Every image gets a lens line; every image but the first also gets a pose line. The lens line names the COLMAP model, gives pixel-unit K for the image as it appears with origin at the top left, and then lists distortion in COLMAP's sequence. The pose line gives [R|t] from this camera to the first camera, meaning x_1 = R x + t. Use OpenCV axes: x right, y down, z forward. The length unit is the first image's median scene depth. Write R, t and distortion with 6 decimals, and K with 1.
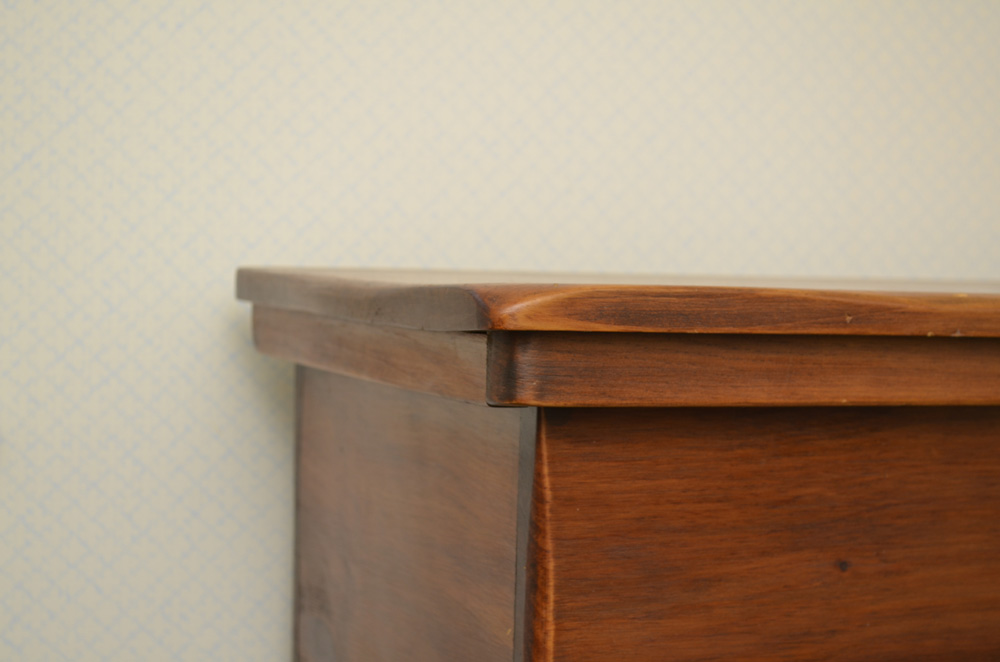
lens RADIAL K [[1878.7, 0, 504.1], [0, 1878.7, 333.4], [0, 0, 1]] dist [0.037834, 0.000000]
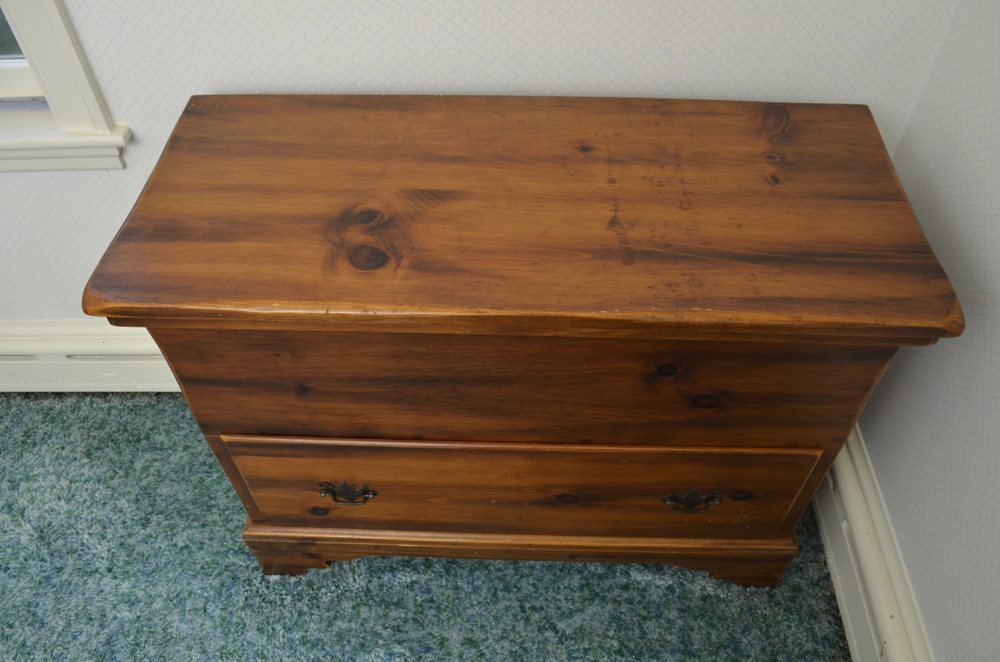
lens RADIAL K [[772.8, 0, 504.0], [0, 772.8, 329.7], [0, 0, 1]] dist [-0.086308, 0.015676]
pose [[0.912073, 0.283755, -0.295983, 0.799283], [0.015680, 0.697196, 0.716709, -0.689028], [0.409728, -0.658332, 0.631444, 0.471479]]
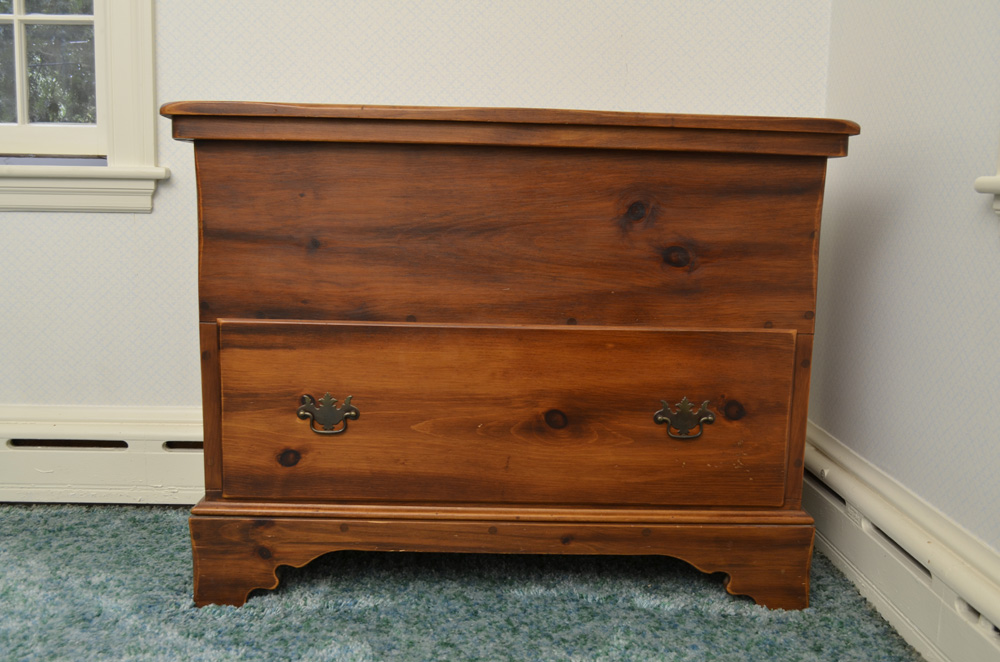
lens RADIAL K [[911.7, 0, 503.5], [0, 911.7, 328.5], [0, 0, 1]] dist [-0.055678, 0.000000]
pose [[0.930993, 0.050130, -0.361578, 1.057013], [-0.013994, 0.994699, 0.101876, 0.187221], [0.364768, -0.089786, 0.926759, -0.290821]]
